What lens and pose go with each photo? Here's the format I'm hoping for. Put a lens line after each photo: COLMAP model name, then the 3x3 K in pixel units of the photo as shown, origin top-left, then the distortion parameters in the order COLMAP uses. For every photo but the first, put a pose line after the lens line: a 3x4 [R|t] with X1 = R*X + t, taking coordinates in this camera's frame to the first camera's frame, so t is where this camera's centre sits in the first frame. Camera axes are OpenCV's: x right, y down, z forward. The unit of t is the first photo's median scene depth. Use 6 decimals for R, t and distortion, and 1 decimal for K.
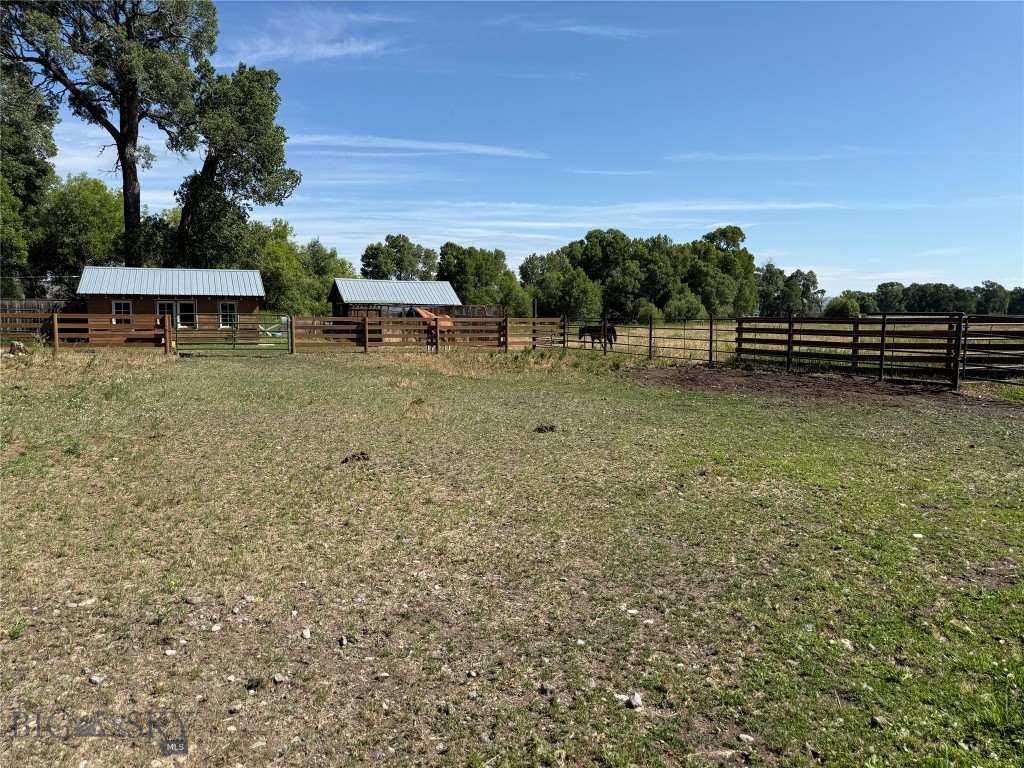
lens RADIAL K [[724.7, 0, 512.0], [0, 724.7, 384.0], [0, 0, 1]] dist [-0.003320, -0.000188]
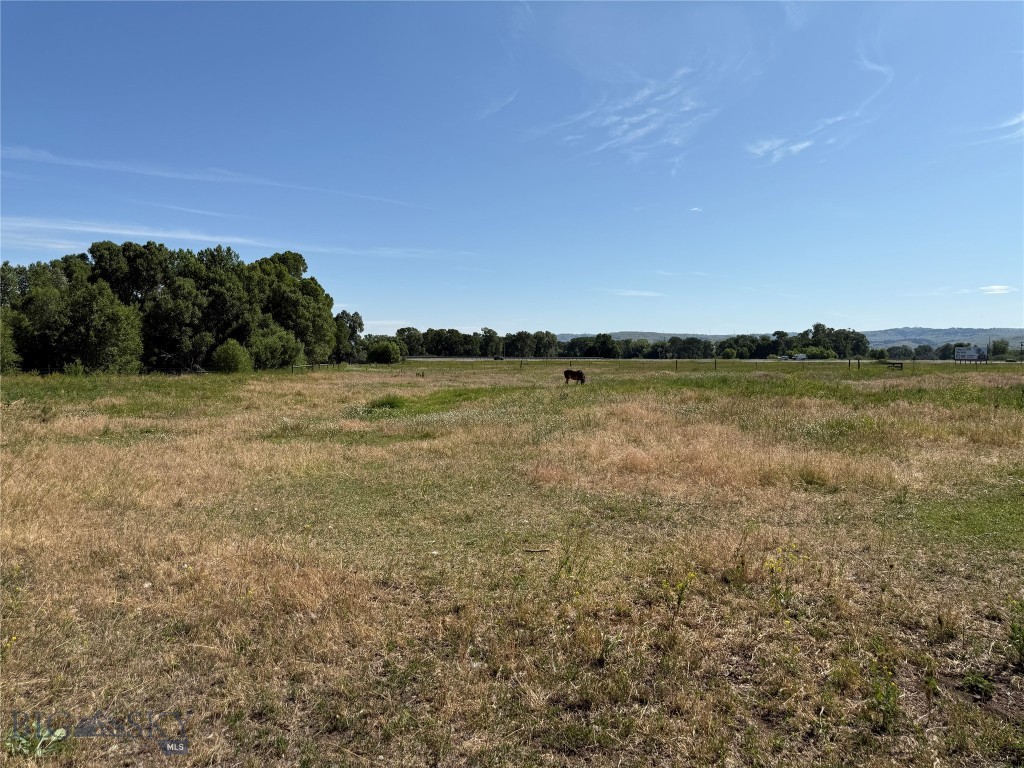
lens RADIAL K [[724.7, 0, 512.0], [0, 724.7, 384.0], [0, 0, 1]] dist [-0.003320, -0.000188]
pose [[0.796837, -0.022896, 0.603760, -0.017392], [0.058758, 0.997482, -0.039721, -0.309953], [-0.601330, 0.067127, 0.796176, 3.328428]]
